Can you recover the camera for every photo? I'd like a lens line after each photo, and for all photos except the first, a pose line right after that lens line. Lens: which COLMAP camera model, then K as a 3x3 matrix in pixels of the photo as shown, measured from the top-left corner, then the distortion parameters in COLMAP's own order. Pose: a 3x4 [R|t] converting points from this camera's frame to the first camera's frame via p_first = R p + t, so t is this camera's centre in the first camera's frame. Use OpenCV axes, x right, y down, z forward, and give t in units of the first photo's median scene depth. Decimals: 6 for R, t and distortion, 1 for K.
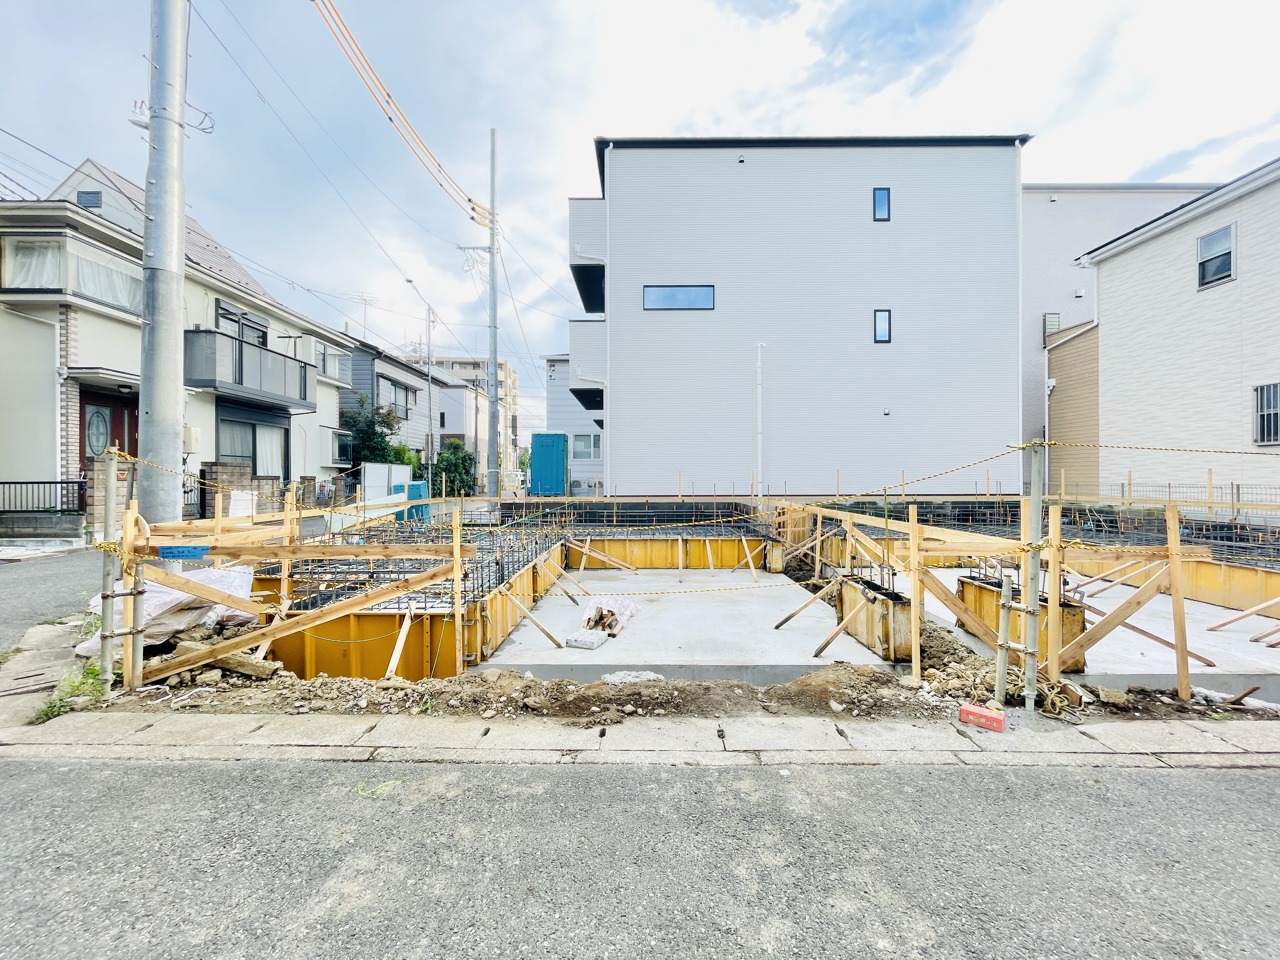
lens RADIAL K [[519.7, 0, 641.7], [0, 519.7, 478.4], [0, 0, 1]] dist [-0.004152, 0.000616]
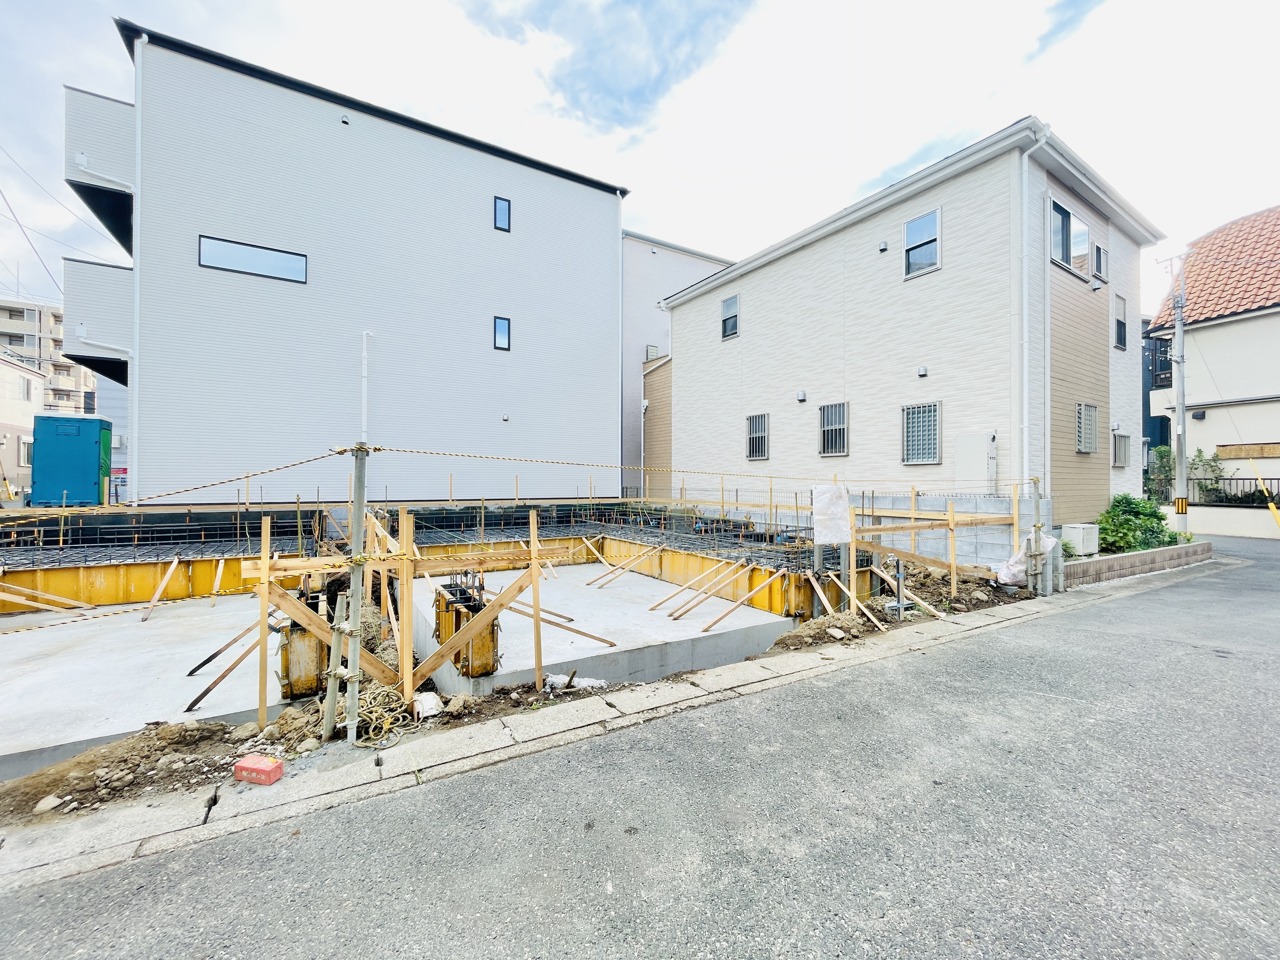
lens RADIAL K [[519.7, 0, 640.9], [0, 519.7, 478.5], [0, 0, 1]] dist [-0.004152, 0.000616]
pose [[0.850976, 0.007733, 0.525147, 0.181700], [-0.004166, 0.999960, -0.007974, -0.002057], [-0.525187, 0.004597, 0.850974, -0.010633]]
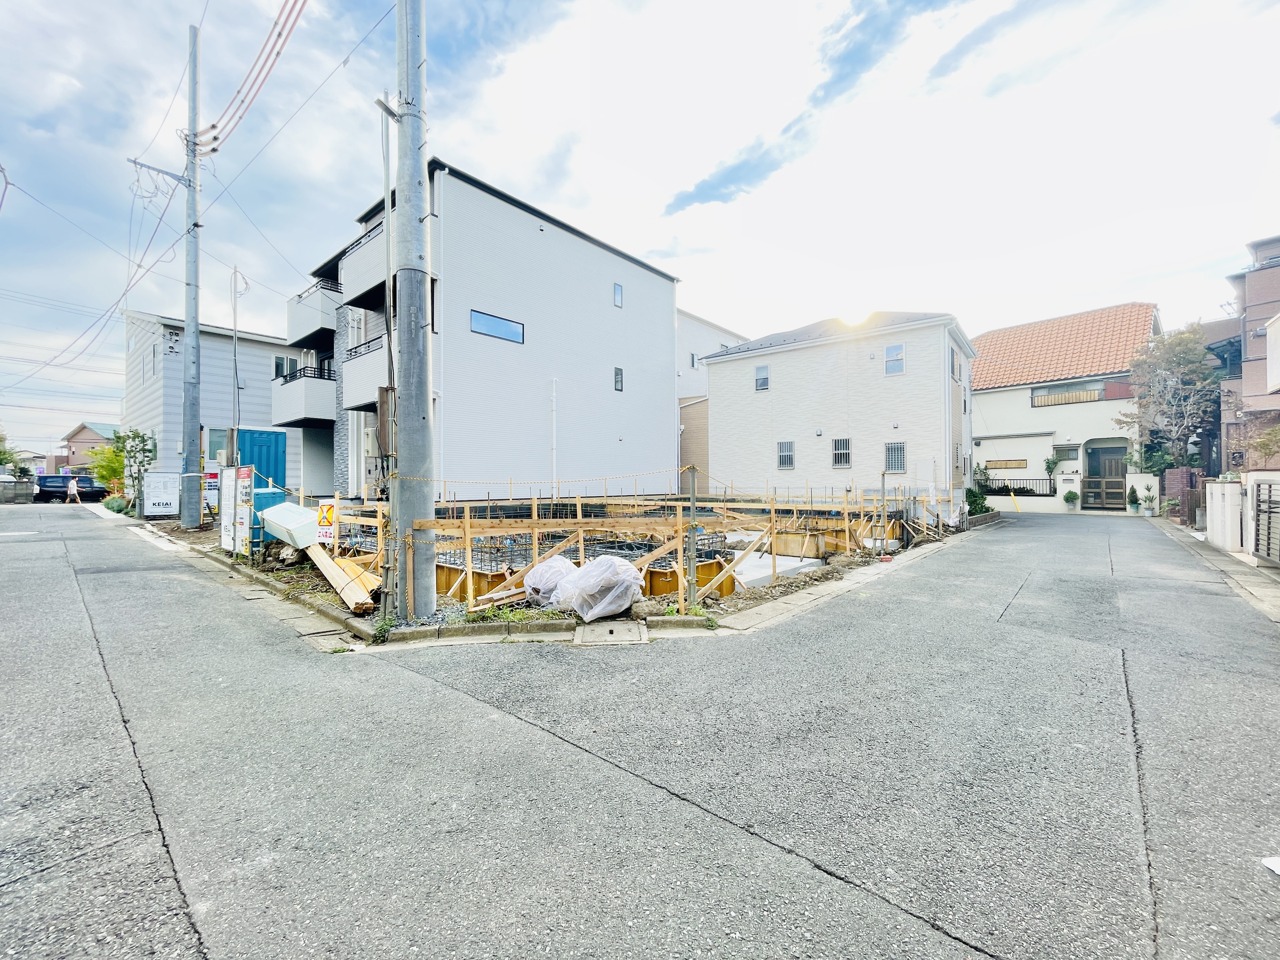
lens RADIAL K [[519.7, 0, 638.4], [0, 519.7, 479.2], [0, 0, 1]] dist [-0.004152, 0.000616]
pose [[0.646499, 0.005493, 0.762895, -0.679648], [0.001661, 0.999962, -0.008608, -0.001473], [-0.762913, 0.006832, 0.646465, 0.022714]]
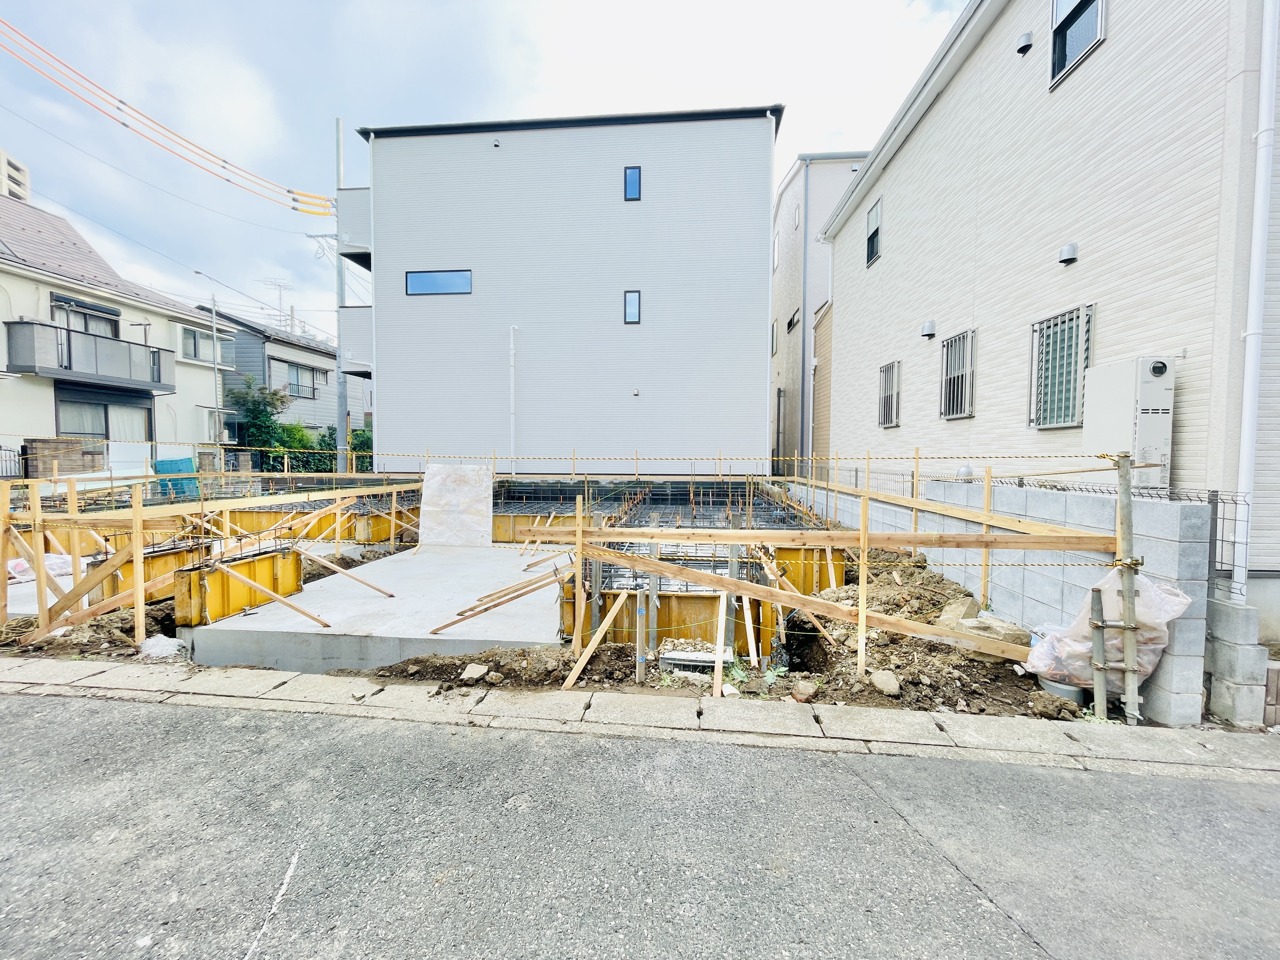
lens RADIAL K [[519.7, 0, 642.0], [0, 519.7, 478.8], [0, 0, 1]] dist [-0.004152, 0.000616]
pose [[0.996435, 0.010888, -0.083662, 0.638537], [-0.007082, 0.998932, 0.045652, -0.006731], [0.084070, -0.044897, 0.995448, -0.021494]]
